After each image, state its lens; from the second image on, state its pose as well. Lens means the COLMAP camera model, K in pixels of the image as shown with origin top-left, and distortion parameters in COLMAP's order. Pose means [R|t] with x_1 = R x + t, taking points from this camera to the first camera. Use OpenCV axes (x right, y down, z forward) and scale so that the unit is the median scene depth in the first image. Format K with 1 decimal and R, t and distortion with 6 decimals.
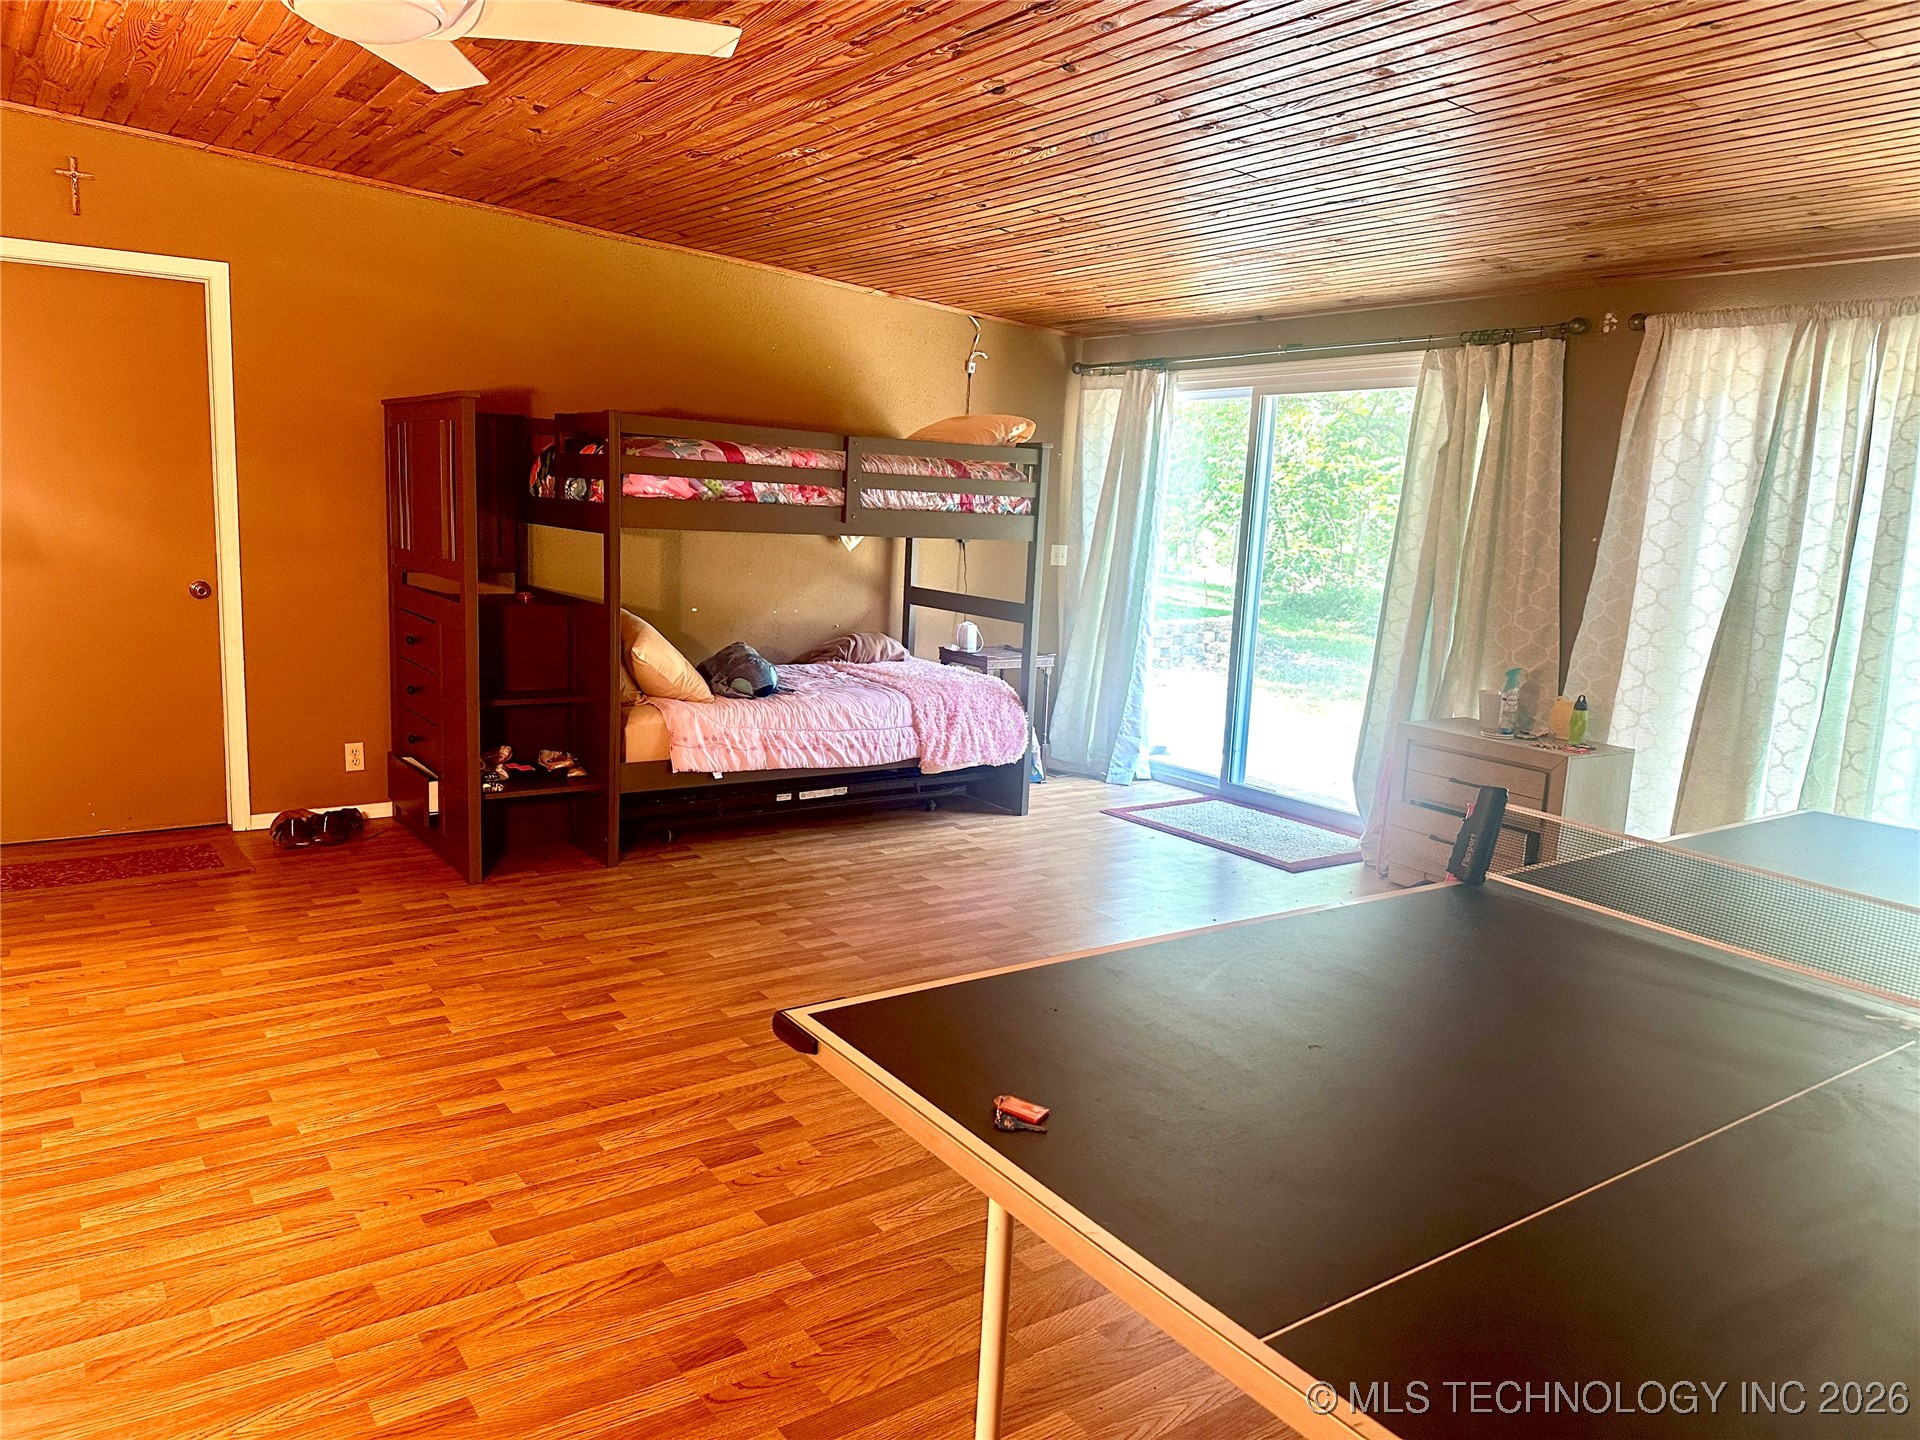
lens RADIAL K [[1338.1, 0, 983.5], [0, 1338.1, 735.5], [0, 0, 1]] dist [0.063060, -0.070363]
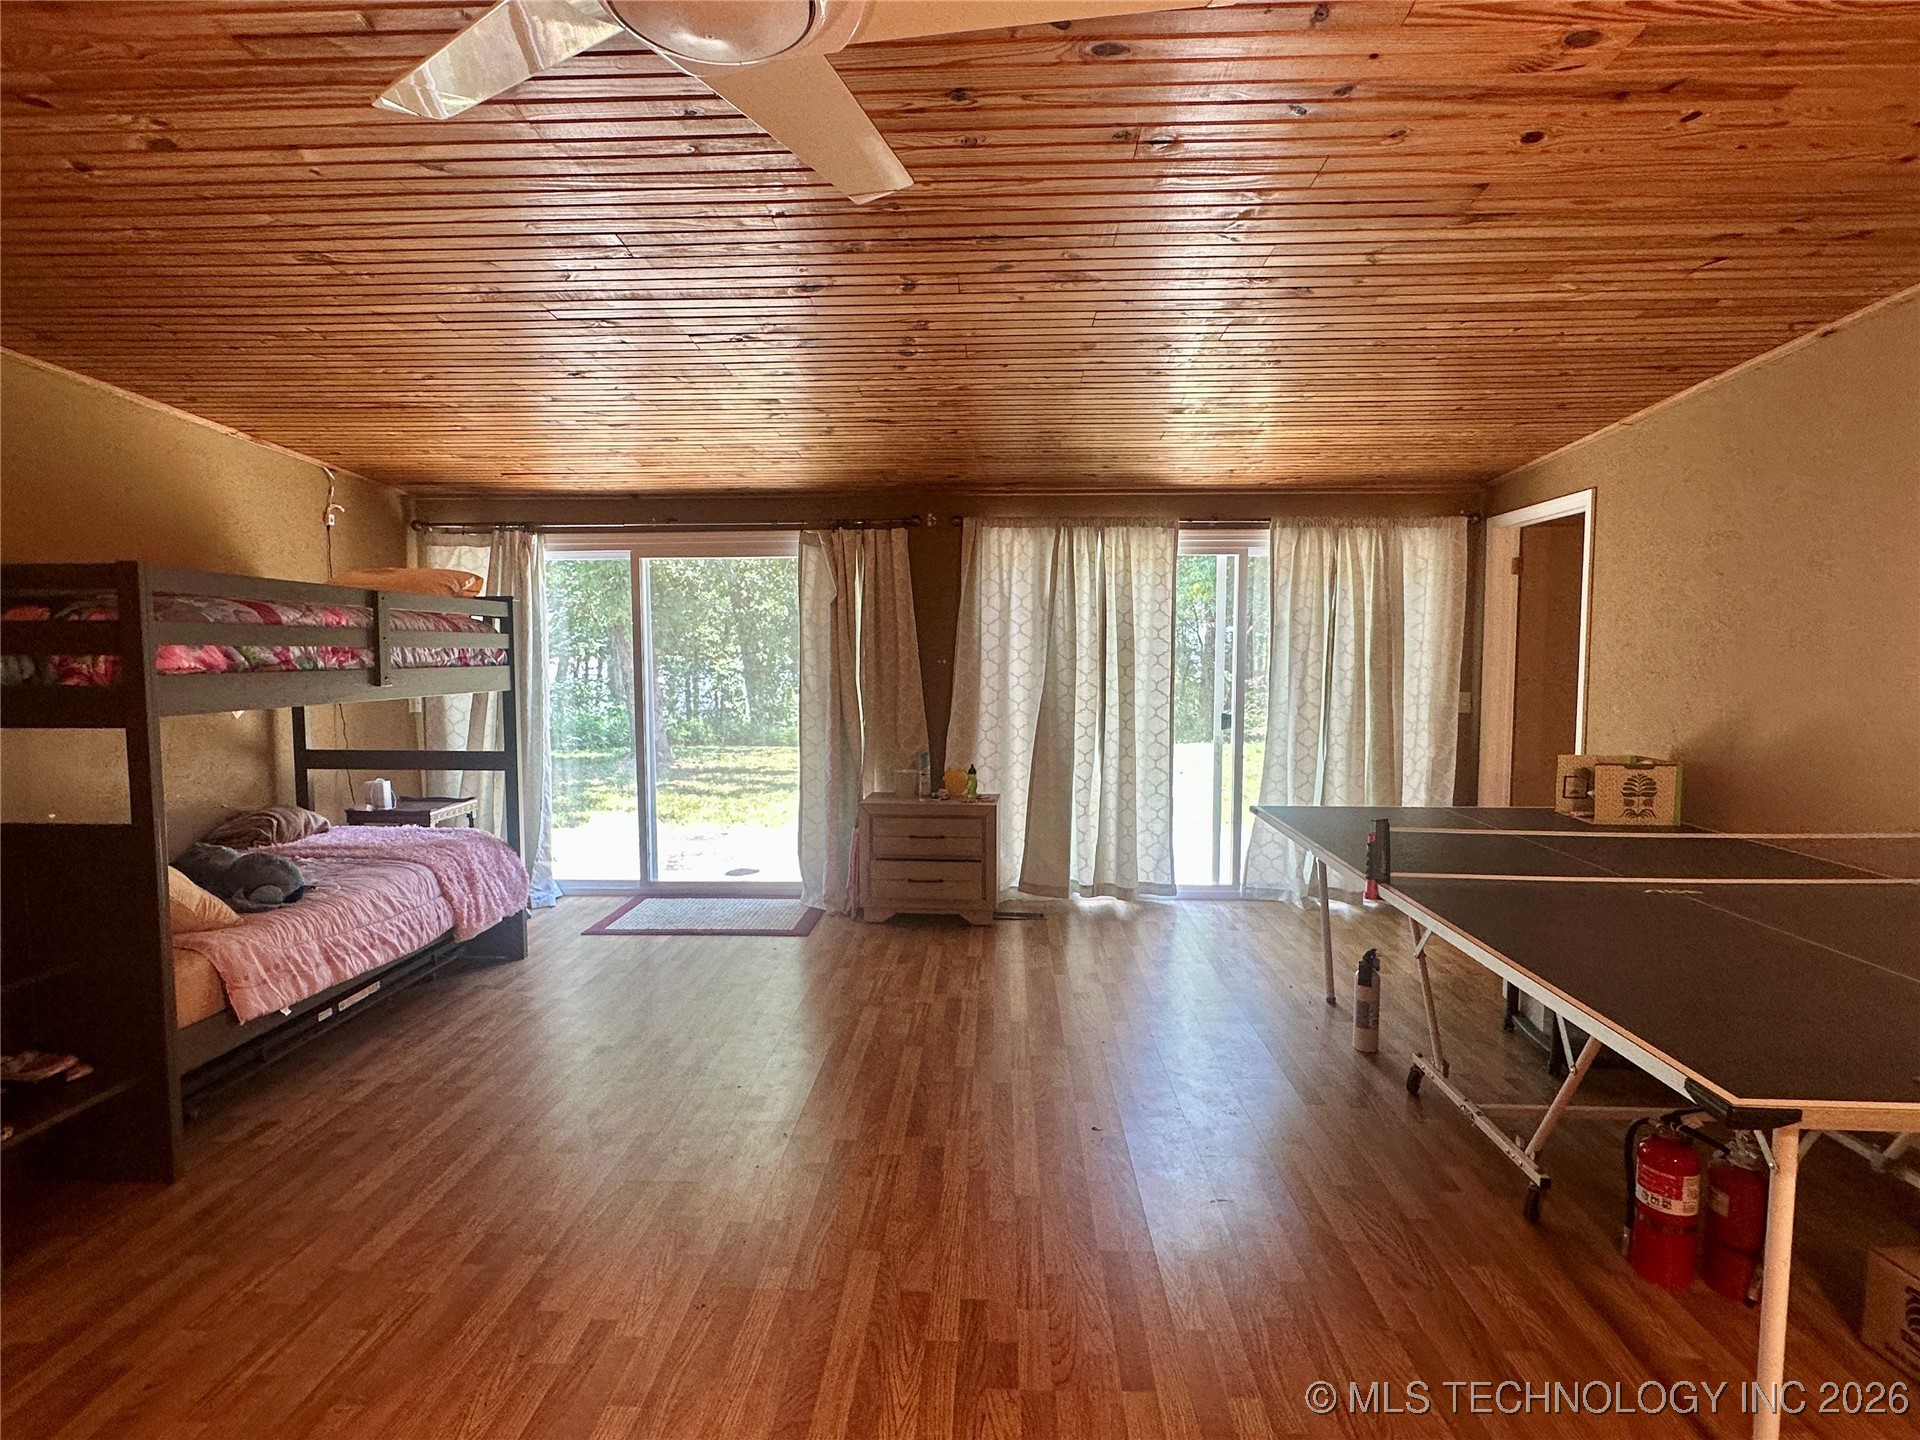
lens RADIAL K [[985.8, 0, 956.7], [0, 985.8, 724.7], [0, 0, 1]] dist [-0.001965, -0.001526]
pose [[0.627581, -0.106013, 0.771300, -0.421026], [0.166686, 0.986010, -0.000103, -0.078988], [-0.760498, 0.128630, 0.636472, 0.330263]]
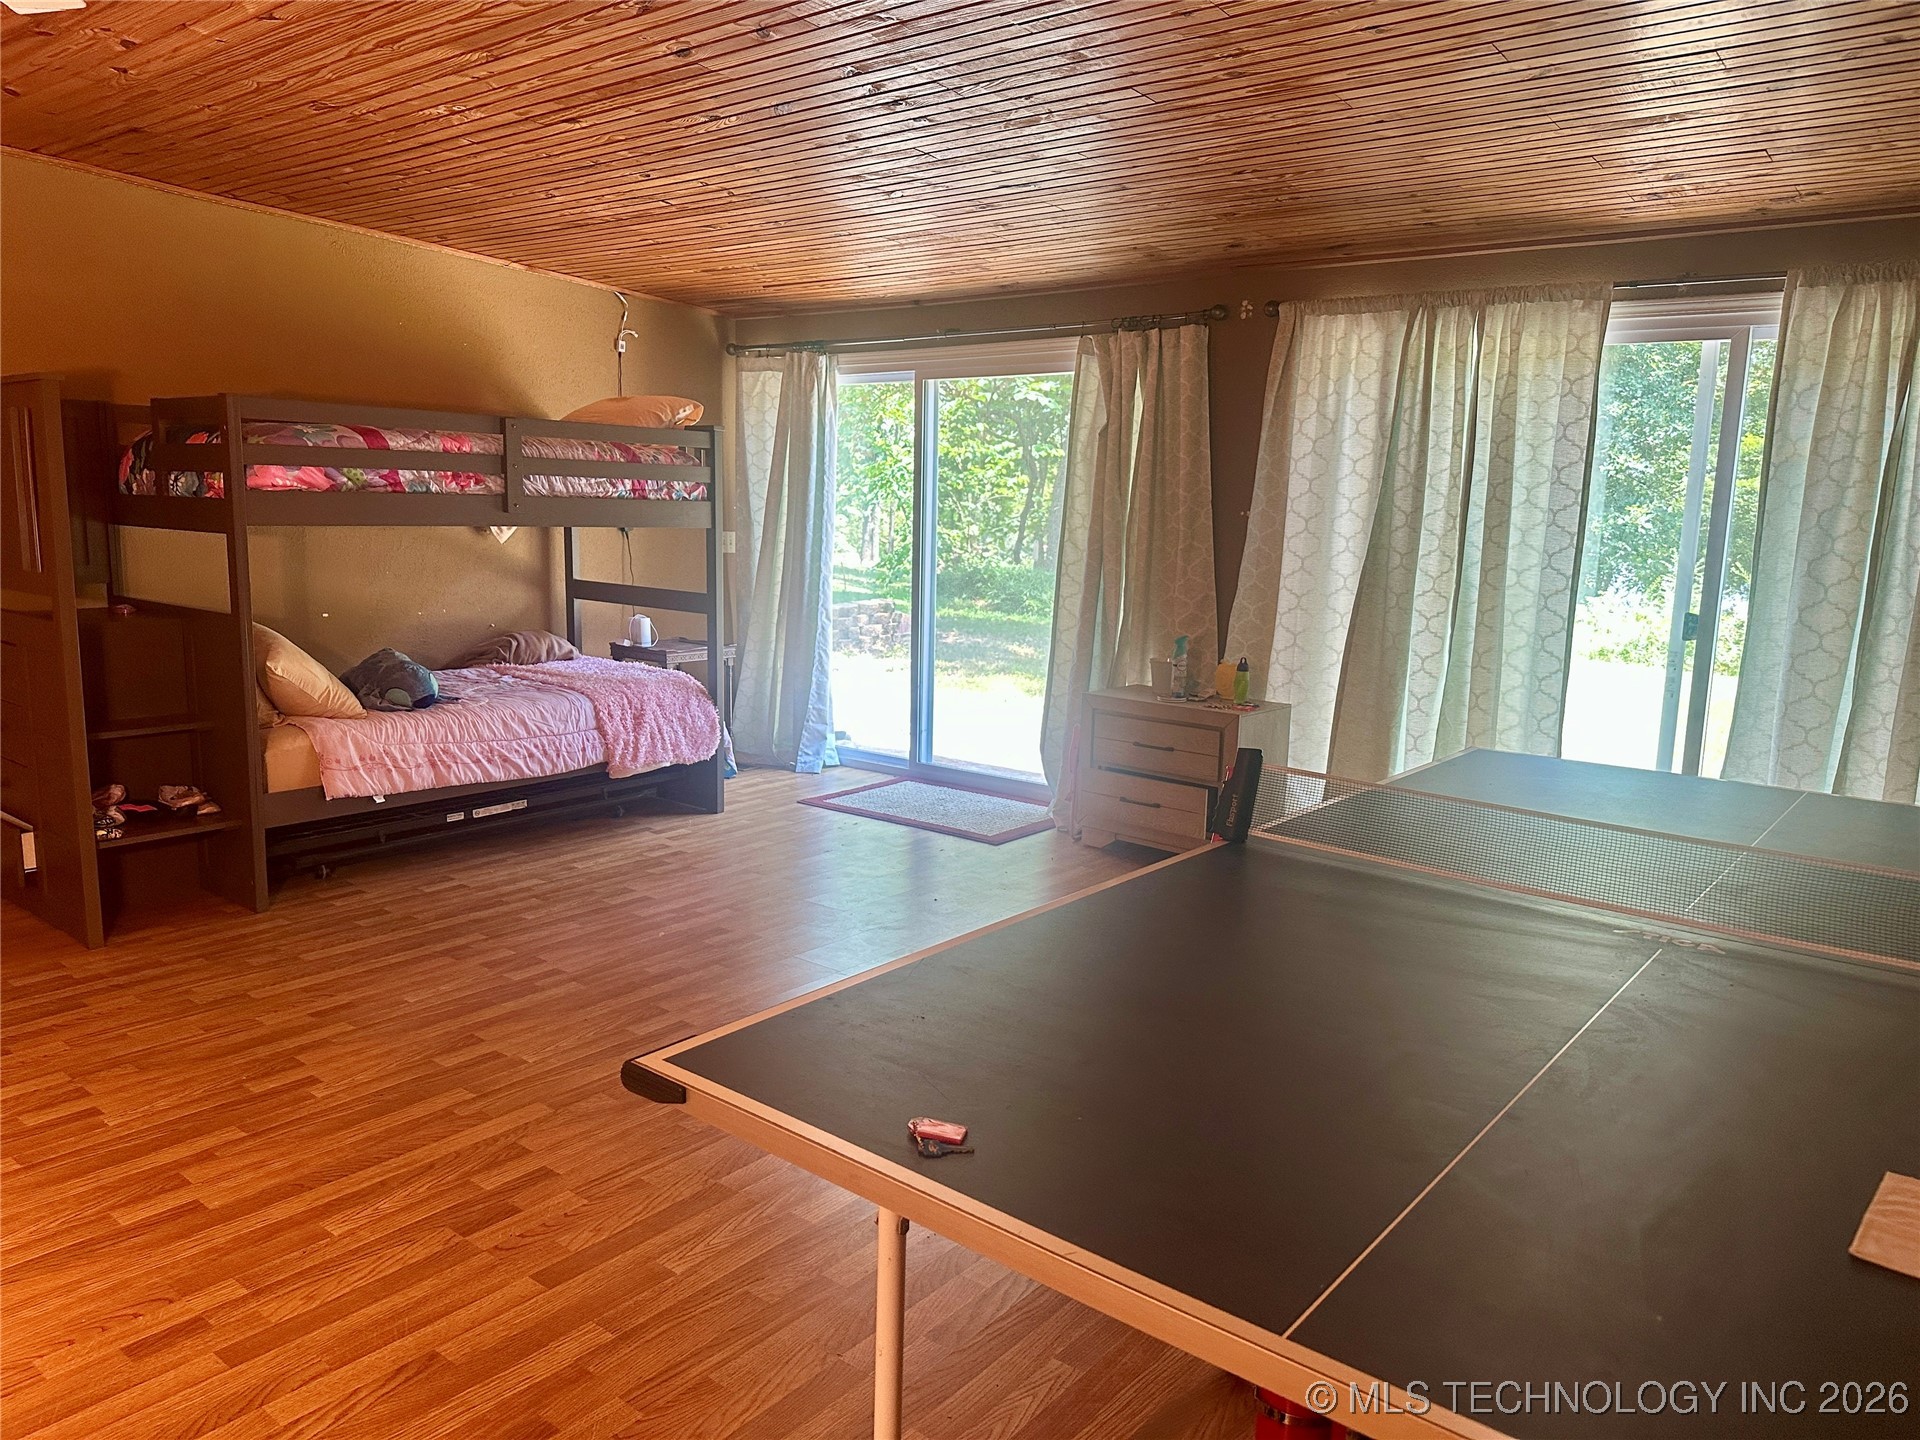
lens RADIAL K [[1338.1, 0, 957.7], [0, 1338.1, 727.6], [0, 0, 1]] dist [0.063060, -0.070363]
pose [[0.965024, -0.068694, 0.253001, -0.055052], [0.067425, 0.997630, 0.013695, -0.004345], [-0.253342, 0.003843, 0.967369, 0.026853]]
